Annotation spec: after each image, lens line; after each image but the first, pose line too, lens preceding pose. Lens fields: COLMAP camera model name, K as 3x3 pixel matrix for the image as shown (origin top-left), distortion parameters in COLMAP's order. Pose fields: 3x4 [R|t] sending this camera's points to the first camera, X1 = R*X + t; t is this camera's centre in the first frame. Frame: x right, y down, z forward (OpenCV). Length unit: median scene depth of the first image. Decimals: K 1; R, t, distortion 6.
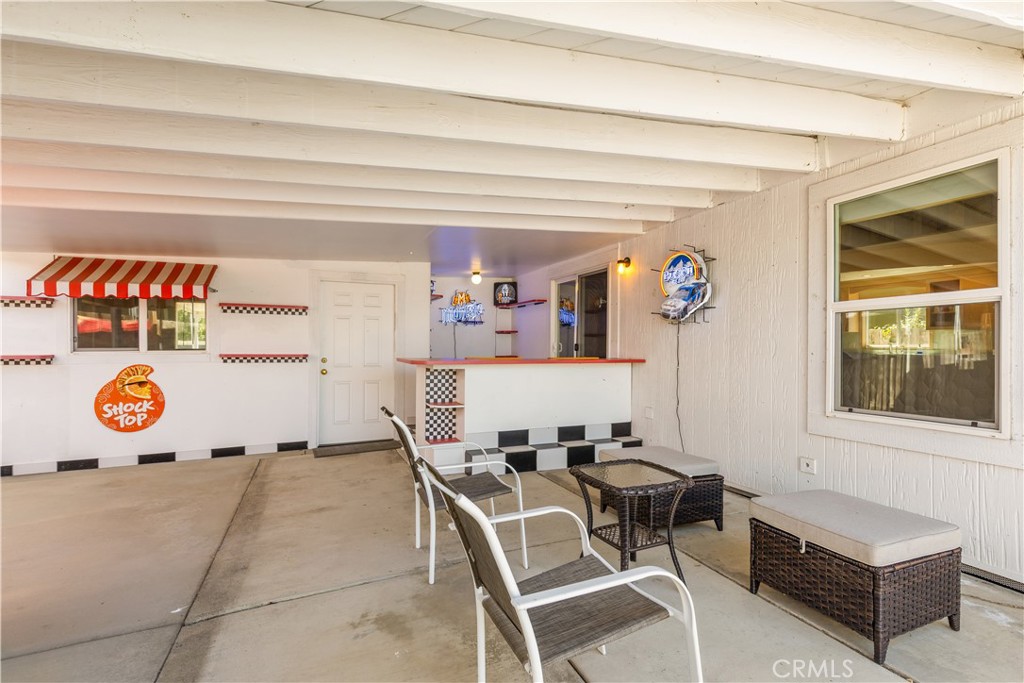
lens RADIAL K [[481.8, 0, 512.3], [0, 481.8, 343.6], [0, 0, 1]] dist [0.002131, -0.000236]
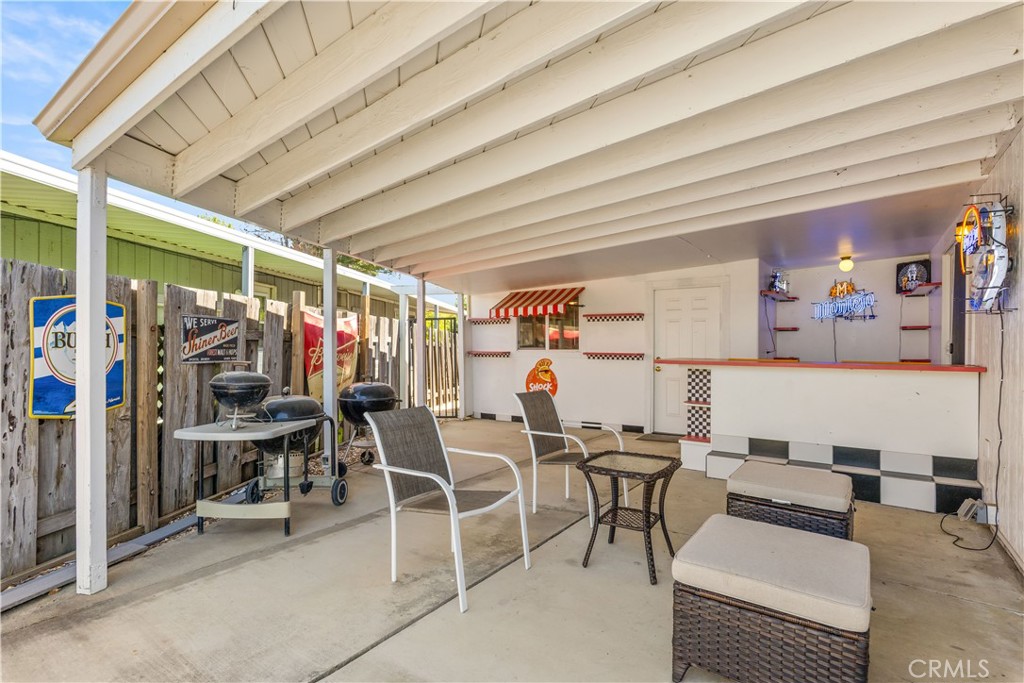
lens RADIAL K [[526.1, 0, 512.9], [0, 526.1, 343.2], [0, 0, 1]] dist [-0.034103, -0.000842]
pose [[0.496772, -0.004911, -0.867867, 0.615365], [0.005602, 0.999981, -0.002452, -0.001919], [0.867863, -0.003644, 0.496791, 0.092655]]
